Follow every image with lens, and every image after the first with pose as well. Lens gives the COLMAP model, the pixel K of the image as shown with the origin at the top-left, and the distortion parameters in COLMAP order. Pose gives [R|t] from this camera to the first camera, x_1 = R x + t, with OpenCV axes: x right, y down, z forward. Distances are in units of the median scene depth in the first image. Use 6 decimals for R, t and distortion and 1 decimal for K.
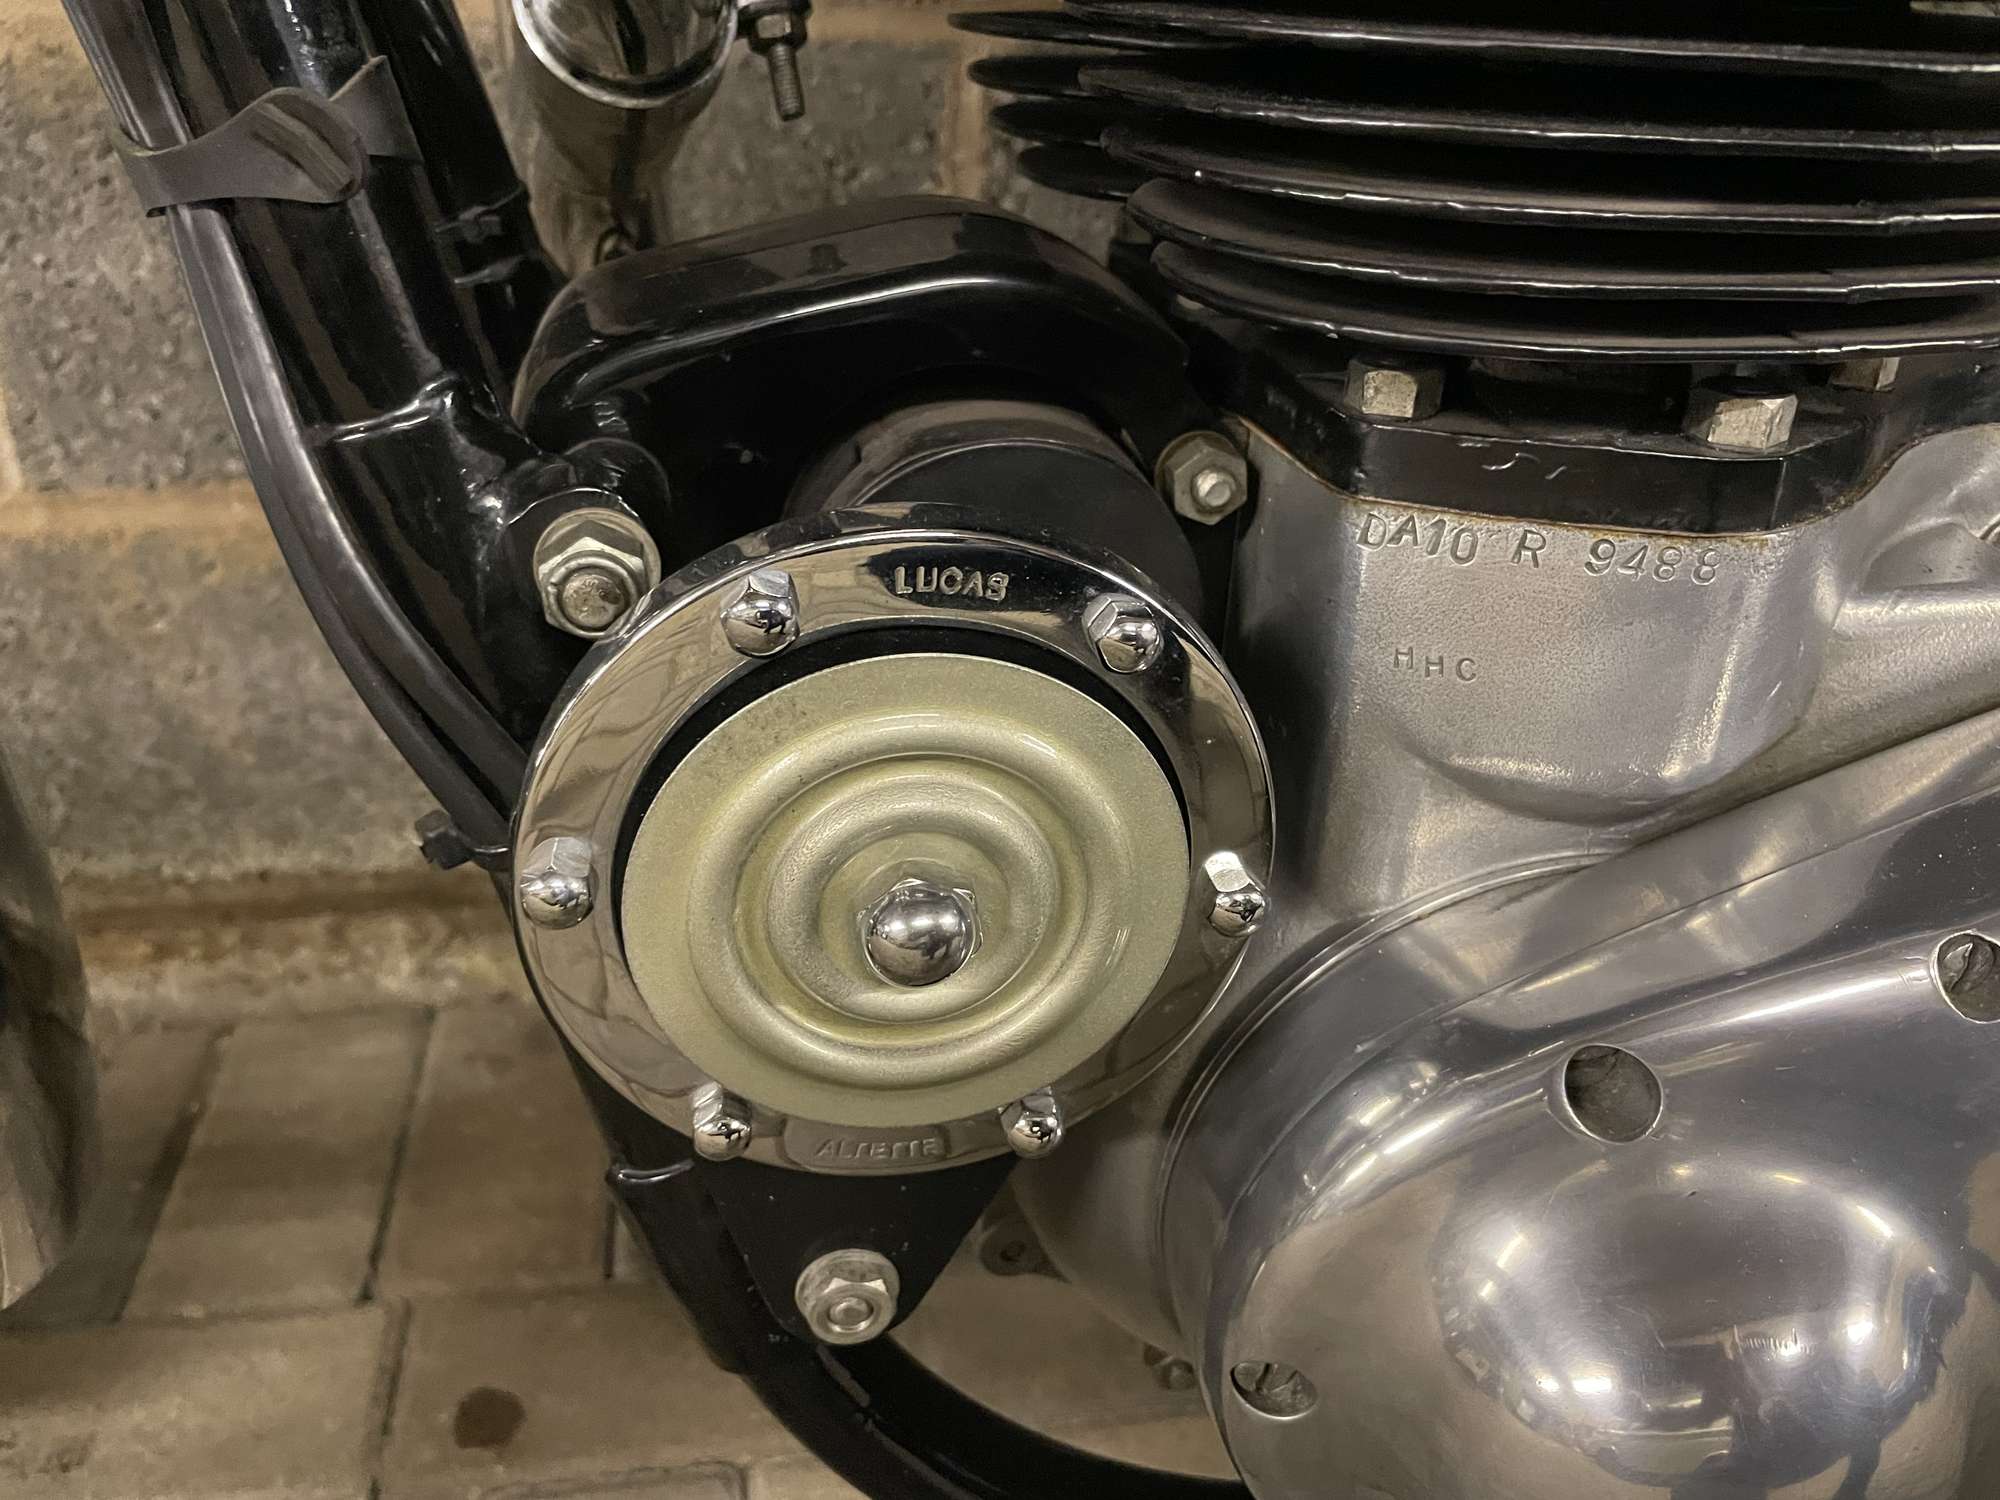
lens RADIAL K [[1513.4, 0, 958.7], [0, 1513.4, 747.4], [0, 0, 1]] dist [0.058533, -0.098634]
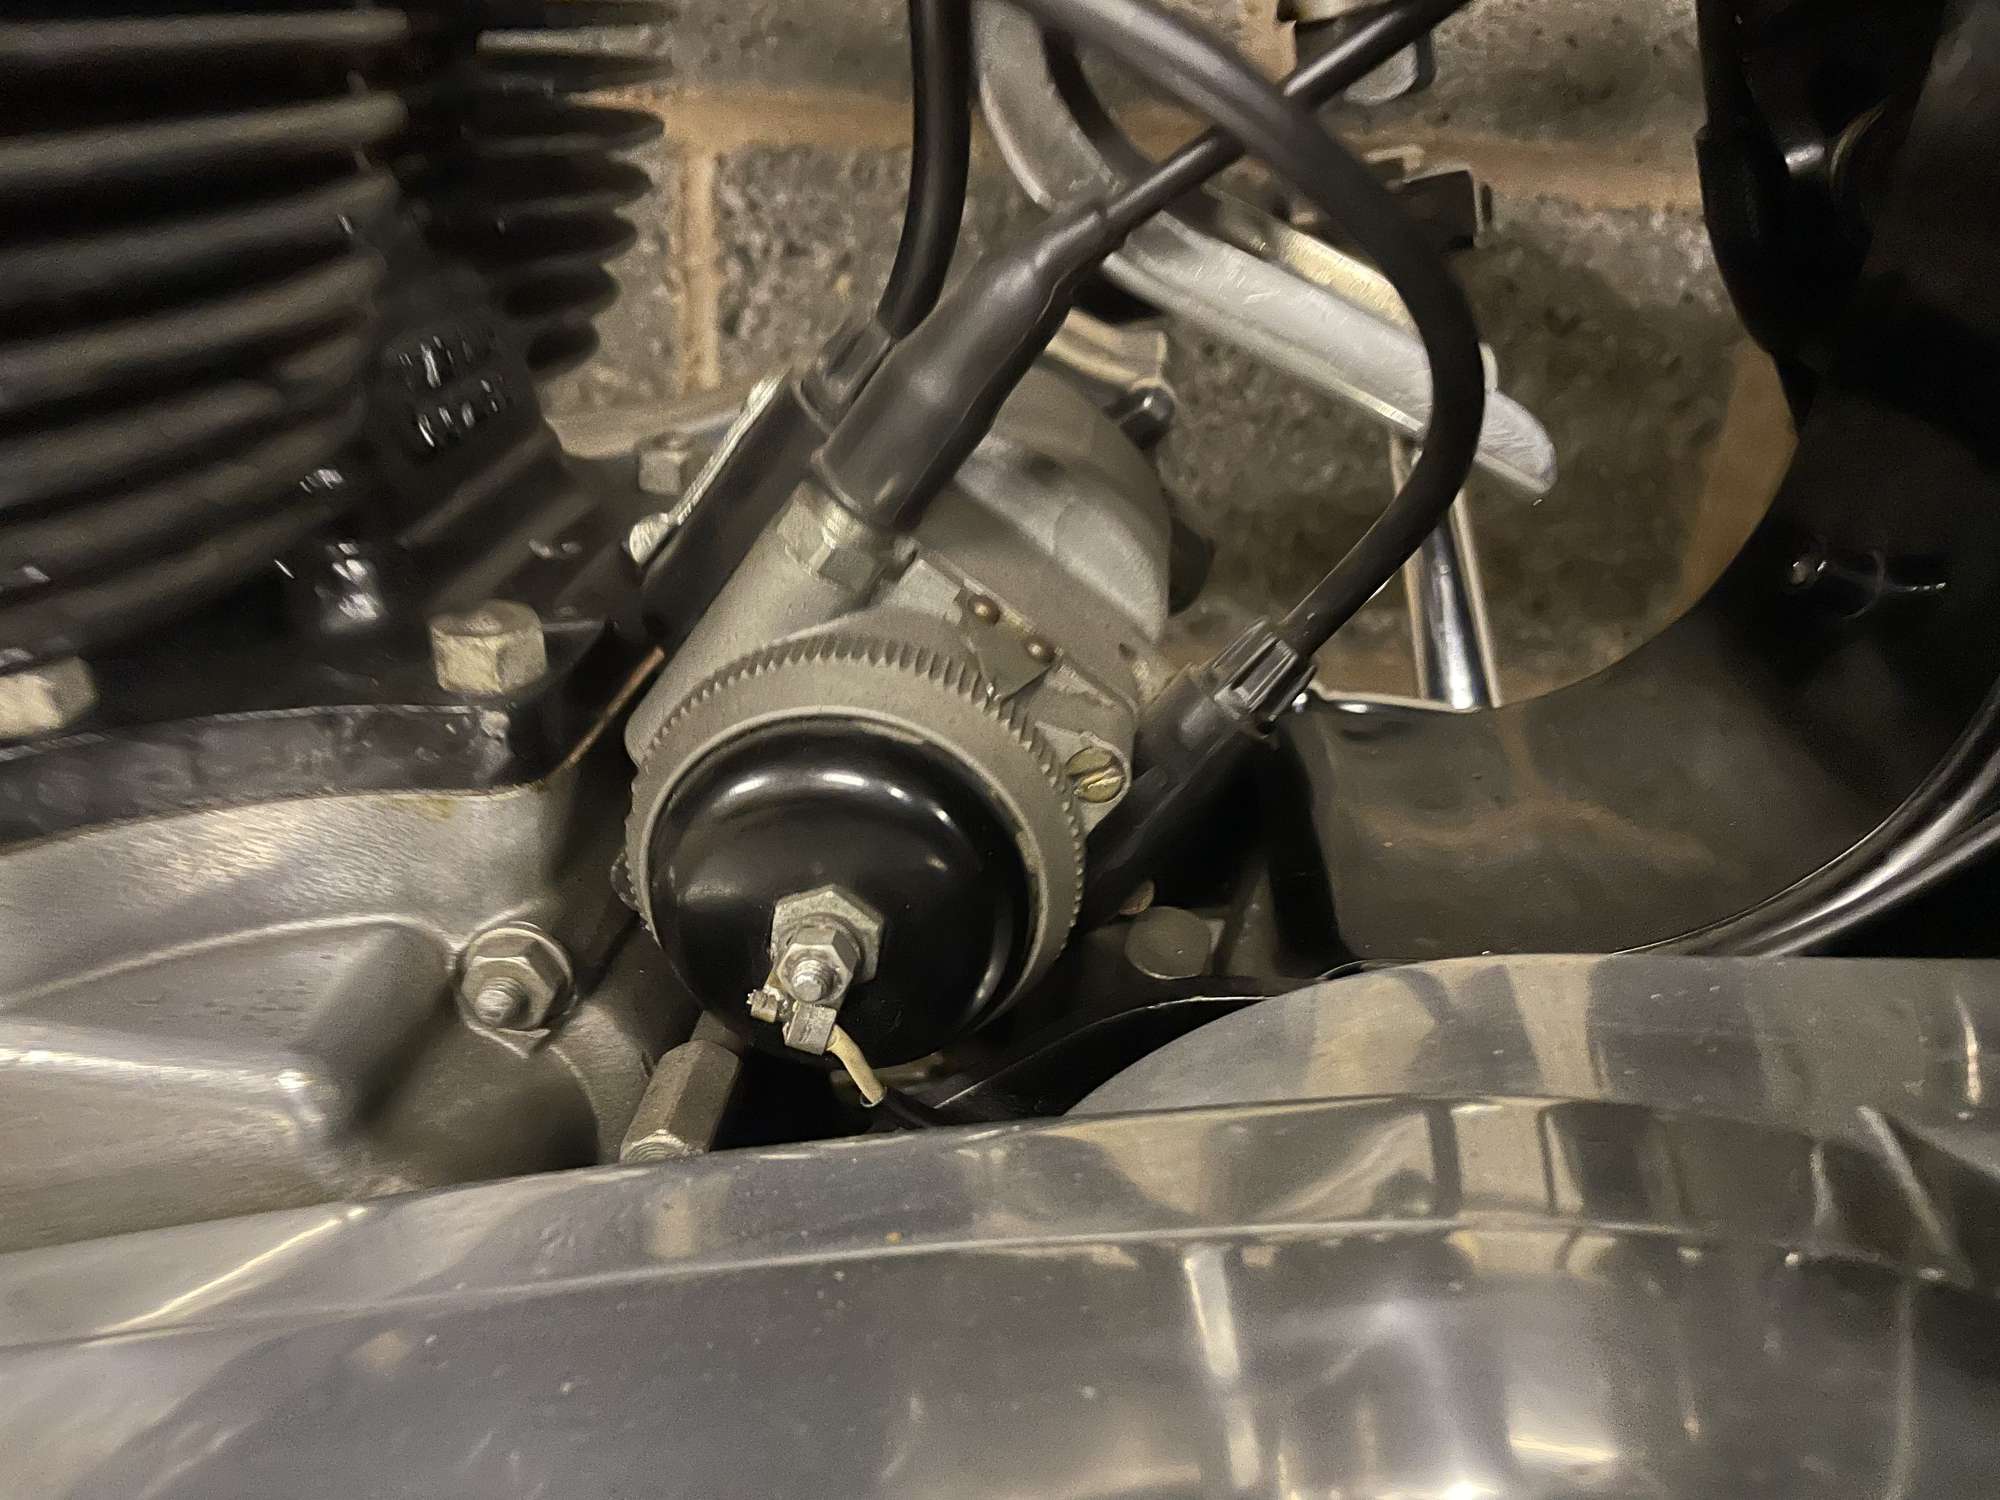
lens RADIAL K [[1513.4, 0, 991.5], [0, 1513.4, 745.5], [0, 0, 1]] dist [0.058533, -0.098634]
pose [[0.960033, 0.134948, -0.245205, 0.468504], [-0.144783, 0.989209, -0.022448, -0.109441], [0.239529, 0.057052, 0.969211, 0.173438]]
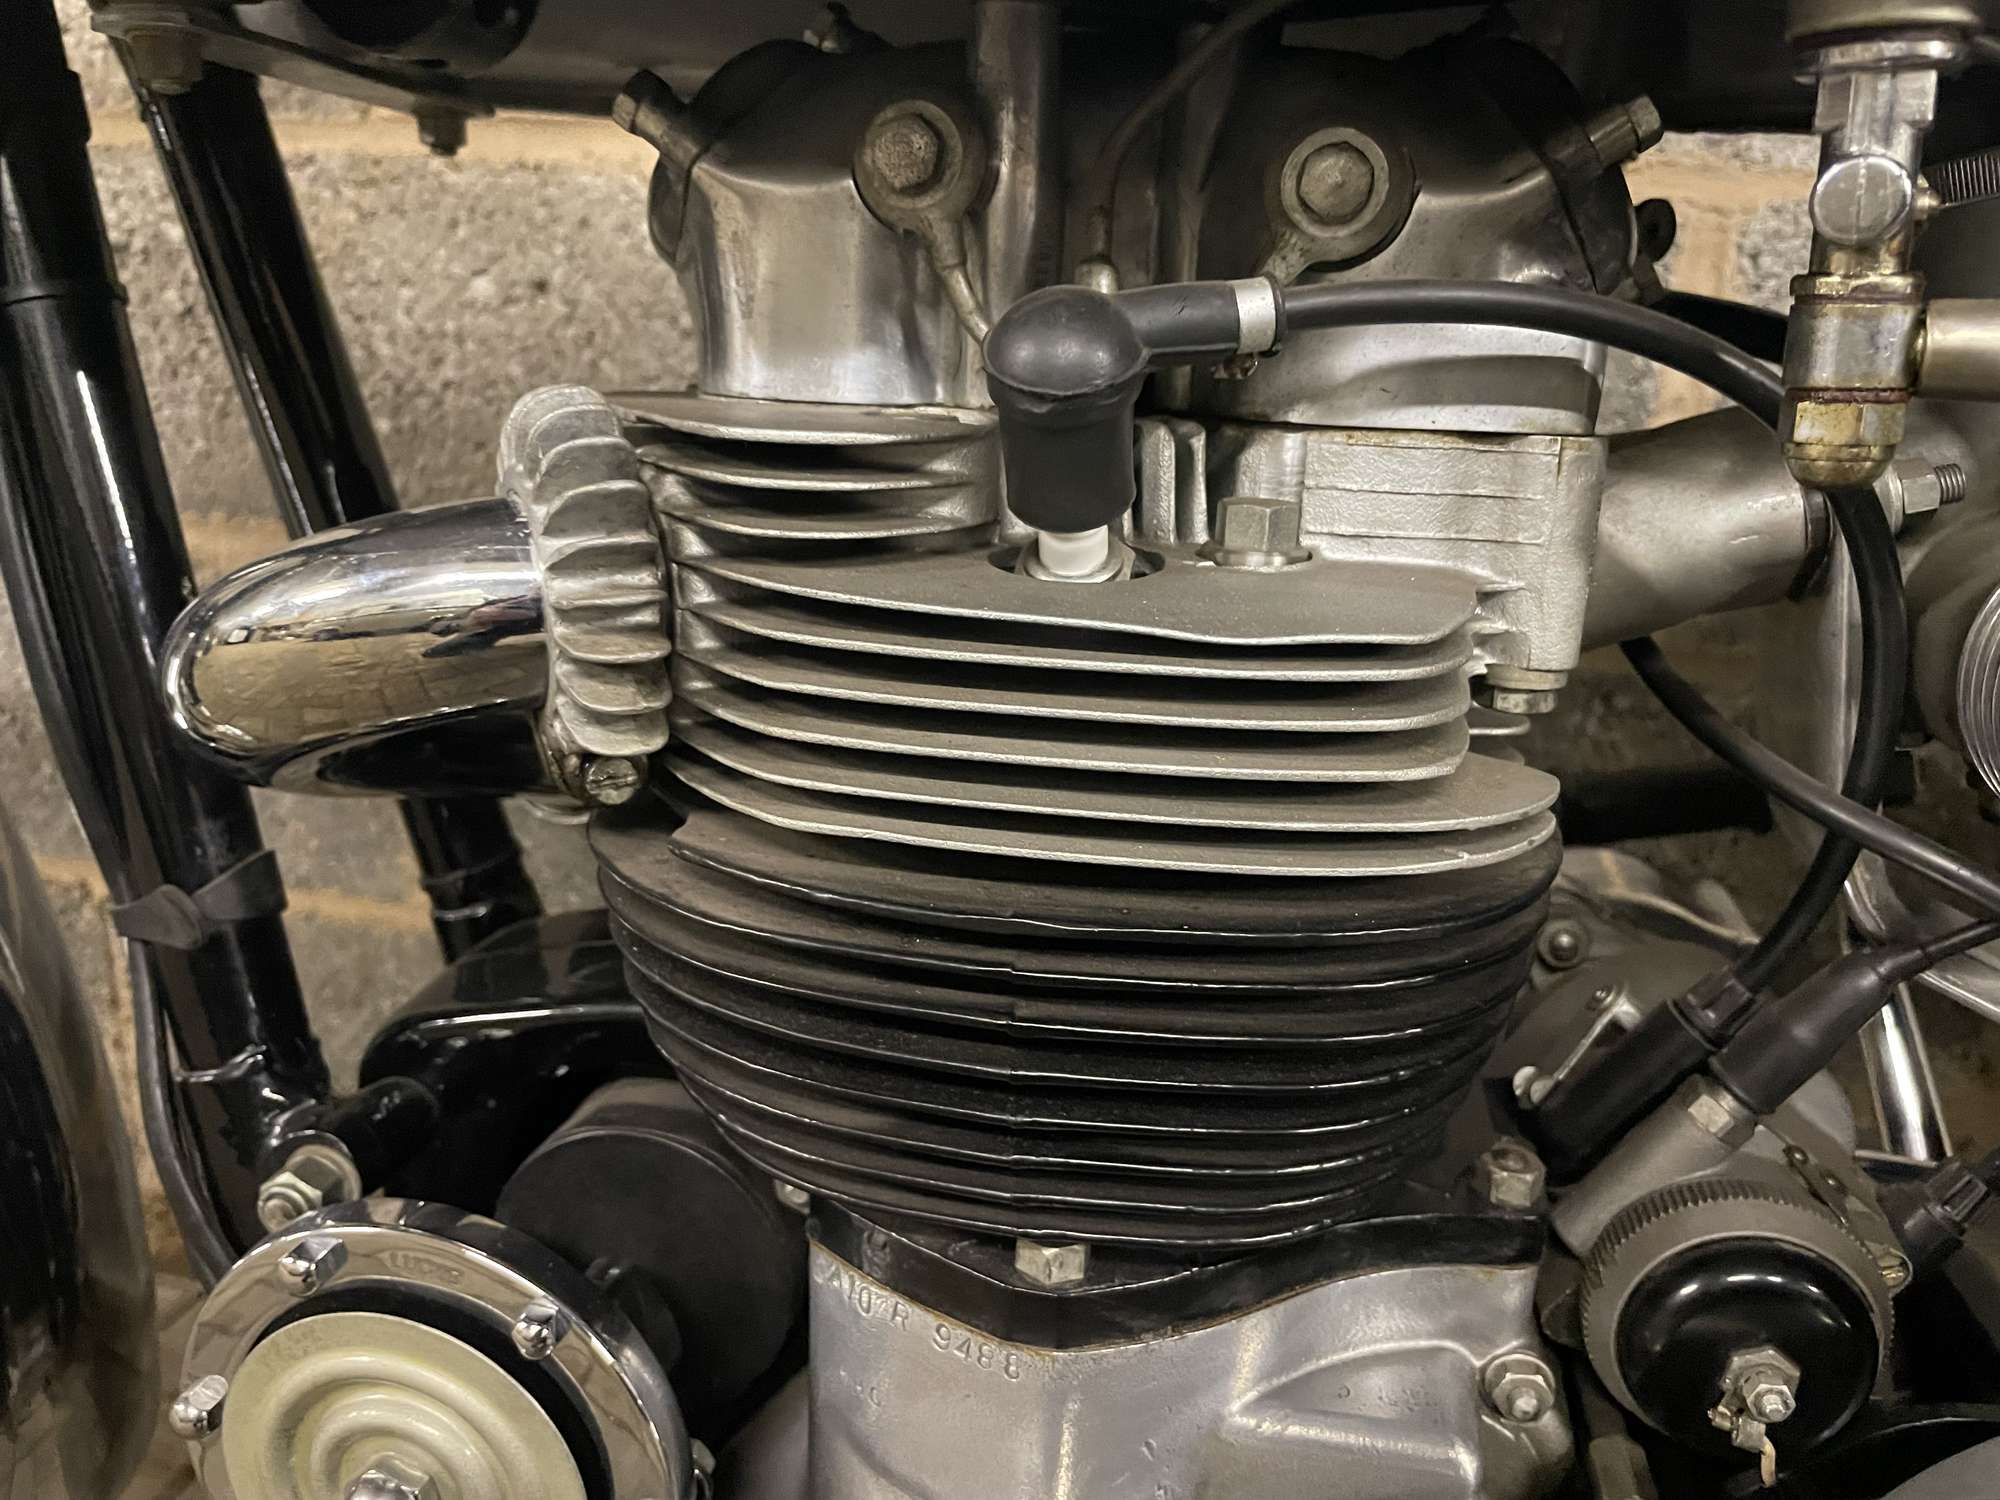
lens RADIAL K [[1513.4, 0, 1003.9], [0, 1513.4, 738.4], [0, 0, 1]] dist [0.058533, -0.098634]
pose [[0.934125, 0.107251, -0.340451, 0.299404], [-0.184497, 0.961577, -0.203299, -0.125801], [0.305566, 0.252719, 0.918021, -0.097900]]
